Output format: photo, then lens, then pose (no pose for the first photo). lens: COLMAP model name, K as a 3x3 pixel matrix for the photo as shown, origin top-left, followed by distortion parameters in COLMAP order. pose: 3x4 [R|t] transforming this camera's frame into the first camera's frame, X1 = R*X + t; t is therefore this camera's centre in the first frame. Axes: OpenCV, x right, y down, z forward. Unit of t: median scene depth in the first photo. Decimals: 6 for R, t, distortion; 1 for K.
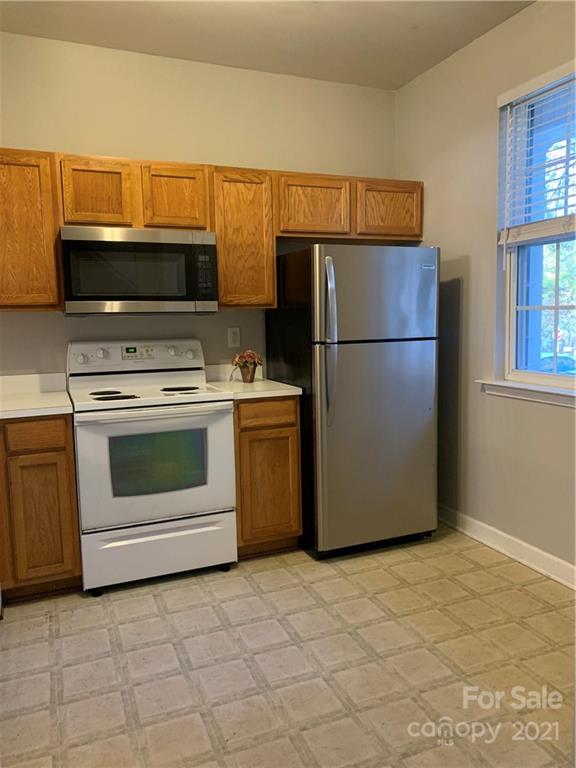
lens RADIAL K [[586.8, 0, 292.3], [0, 586.8, 381.3], [0, 0, 1]] dist [0.033787, -0.036731]
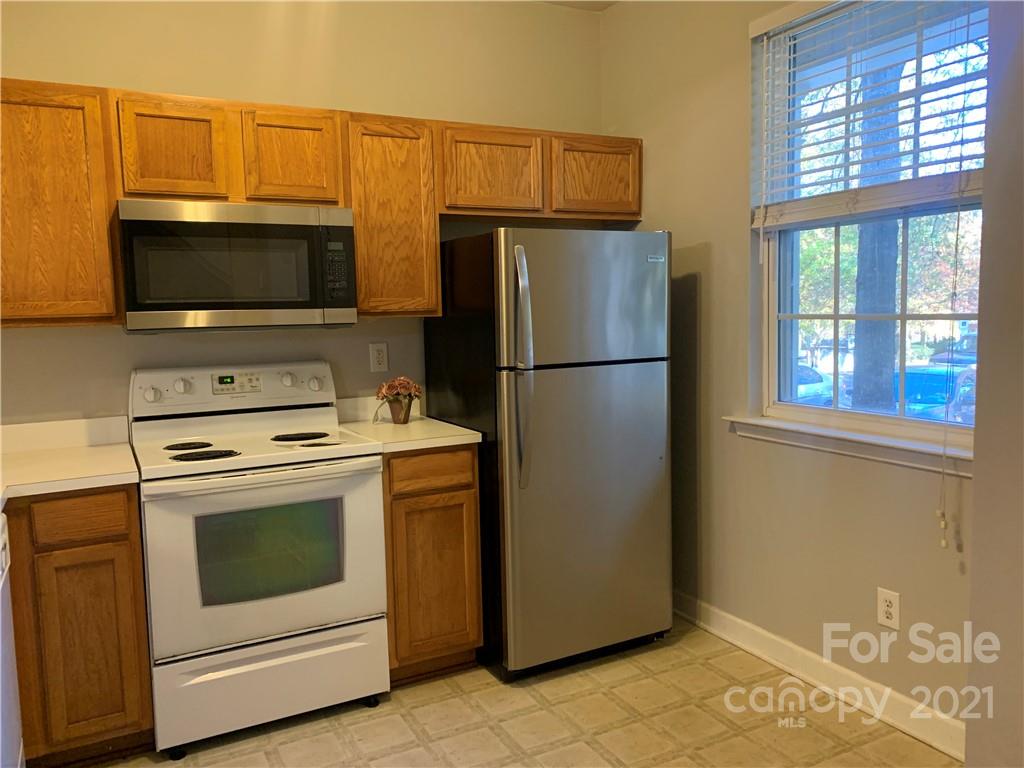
lens RADIAL K [[782.3, 0, 504.0], [0, 782.3, 382.1], [0, 0, 1]] dist [0.033787, -0.036731]
pose [[0.996439, -0.012030, 0.083456, -0.033724], [0.013602, 0.999740, -0.018303, -0.032065], [-0.083214, 0.019373, 0.996343, 0.078795]]
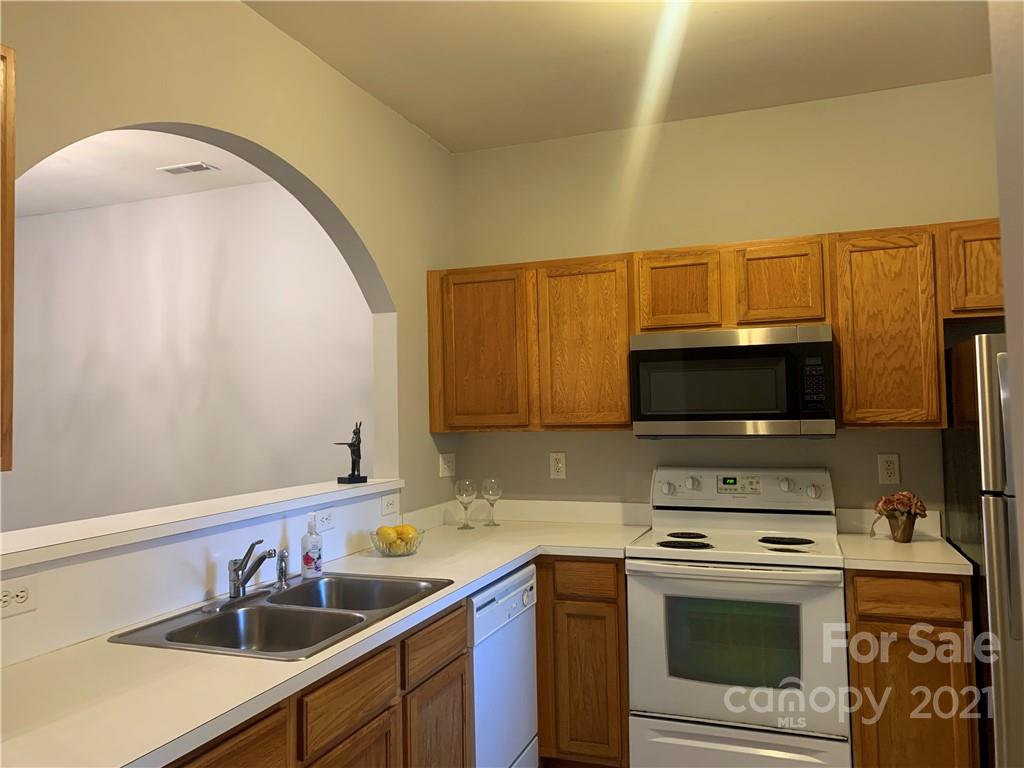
lens RADIAL K [[782.3, 0, 503.8], [0, 782.3, 373.9], [0, 0, 1]] dist [0.033787, -0.036731]
pose [[0.721610, -0.027818, -0.691740, 0.242210], [-0.073959, 0.990377, -0.116980, -0.053909], [0.688337, 0.135574, 0.712609, 0.057652]]
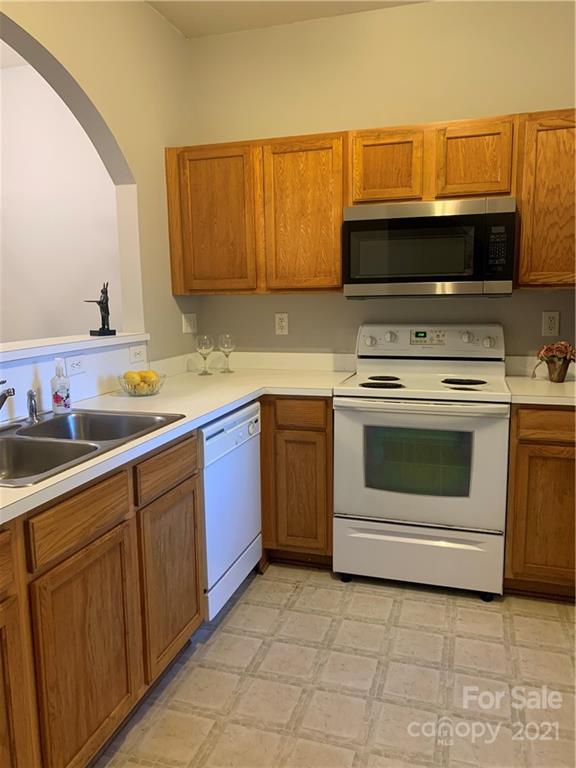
lens RADIAL K [[586.8, 0, 285.3], [0, 586.8, 381.2], [0, 0, 1]] dist [0.033787, -0.036731]
pose [[0.761699, 0.105237, -0.639328, 0.178158], [-0.074423, 0.994401, 0.075016, -0.036118], [0.643643, -0.009558, 0.765266, 0.163910]]
